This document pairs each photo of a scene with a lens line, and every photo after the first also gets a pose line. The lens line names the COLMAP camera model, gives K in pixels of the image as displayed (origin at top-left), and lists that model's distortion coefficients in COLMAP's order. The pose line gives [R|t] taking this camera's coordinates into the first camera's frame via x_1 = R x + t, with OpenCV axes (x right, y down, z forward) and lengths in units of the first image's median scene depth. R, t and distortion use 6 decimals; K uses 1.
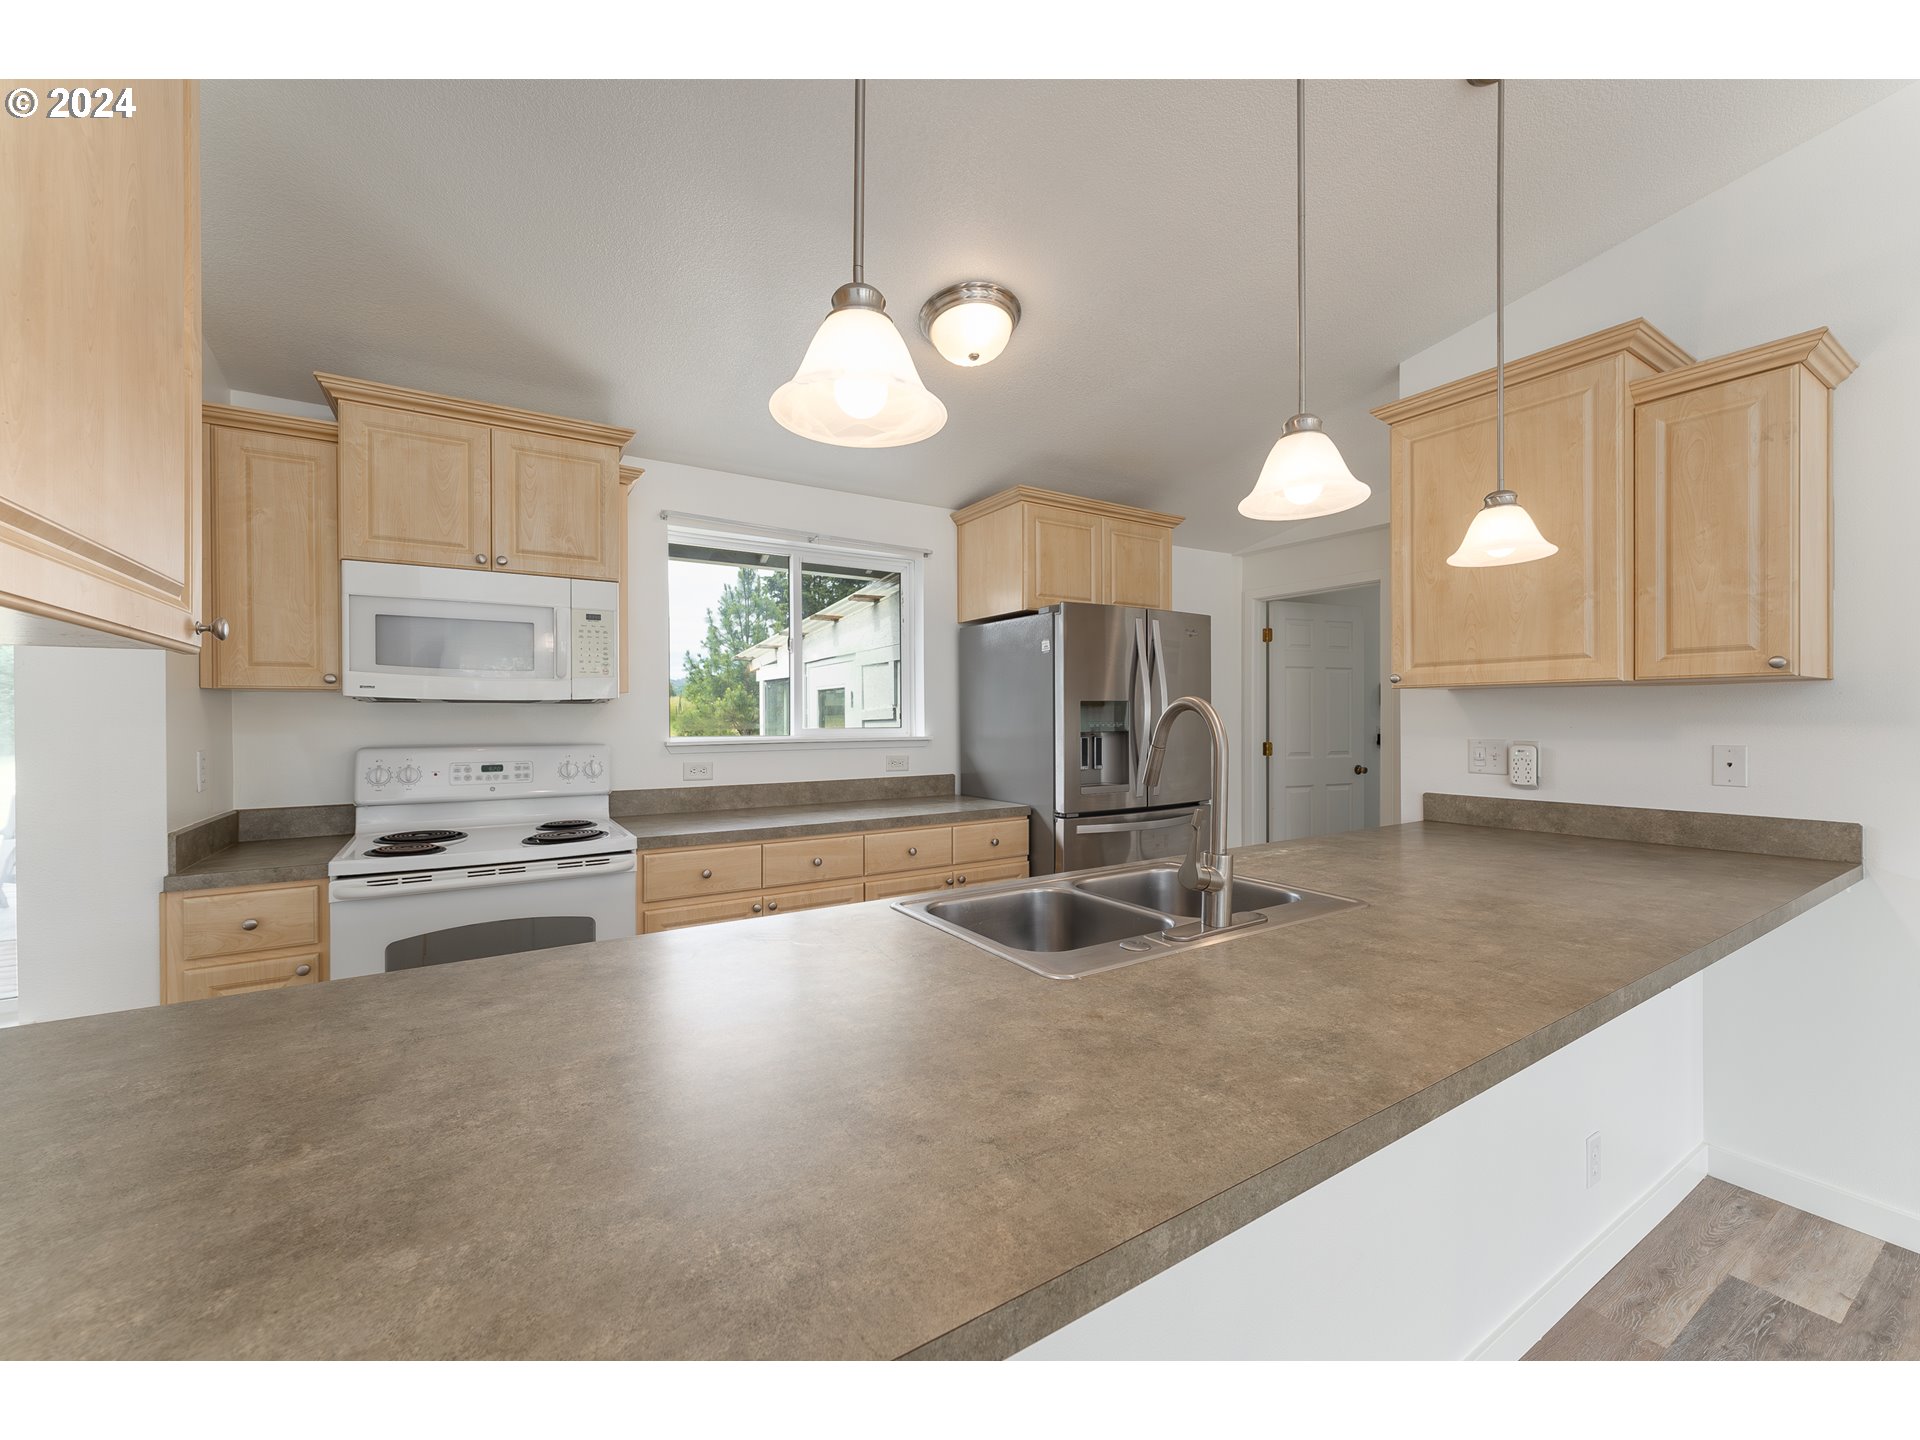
lens RADIAL K [[768.8, 0, 961.9], [0, 768.8, 718.5], [0, 0, 1]] dist [0.001922, -0.000416]
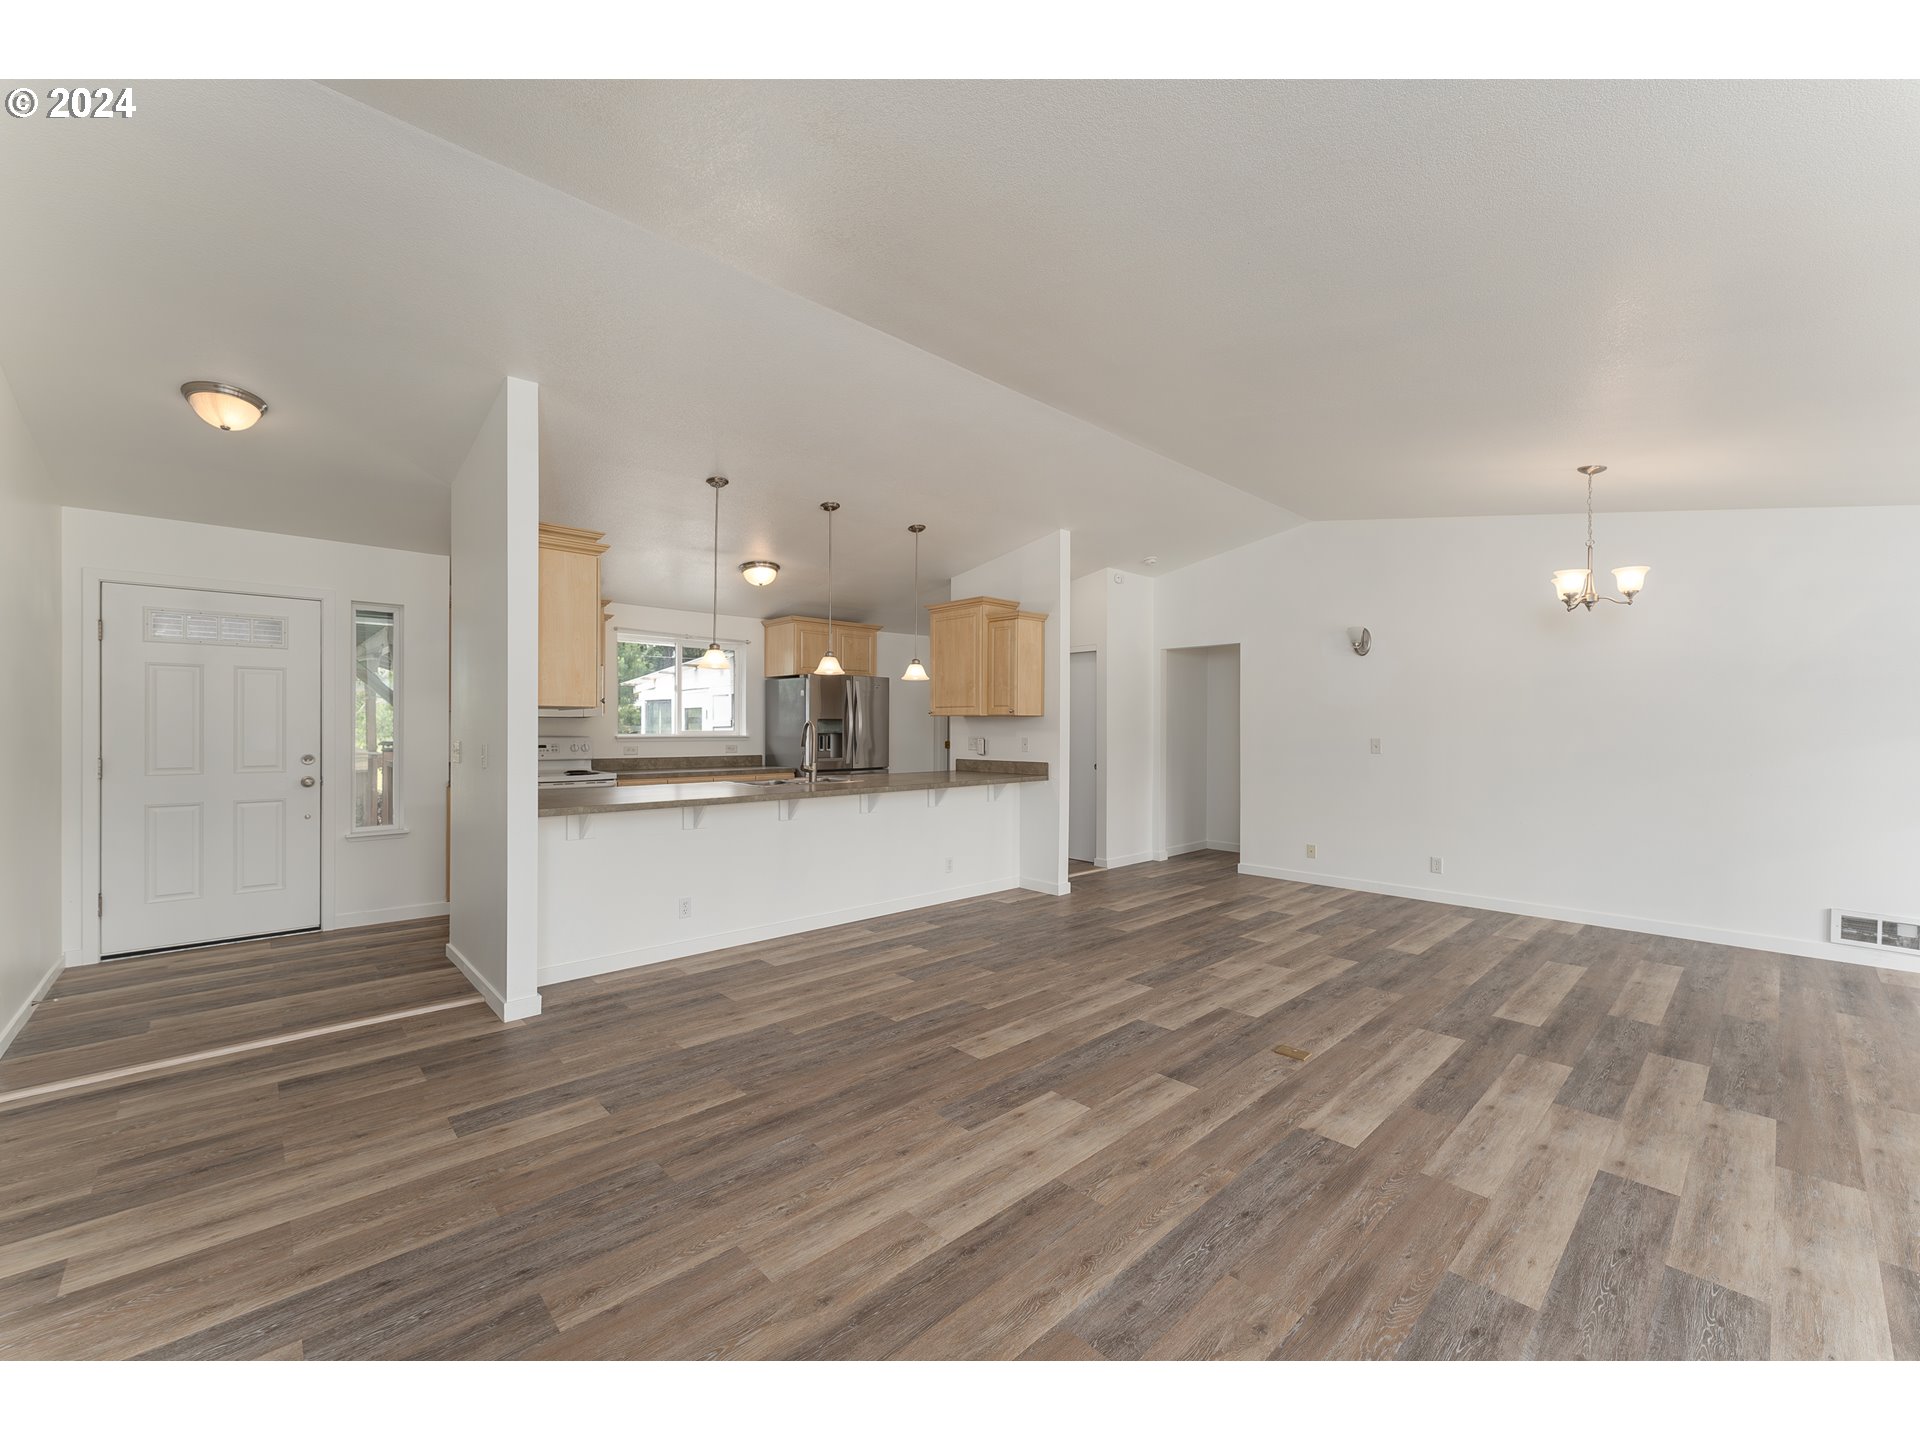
lens RADIAL K [[768.8, 0, 962.2], [0, 768.8, 728.0], [0, 0, 1]] dist [0.001922, -0.000416]
pose [[0.982194, 0.008688, 0.187667, 0.171501], [-0.009034, 0.999959, 0.000987, -0.002682], [-0.187651, -0.002665, 0.982232, -1.413399]]
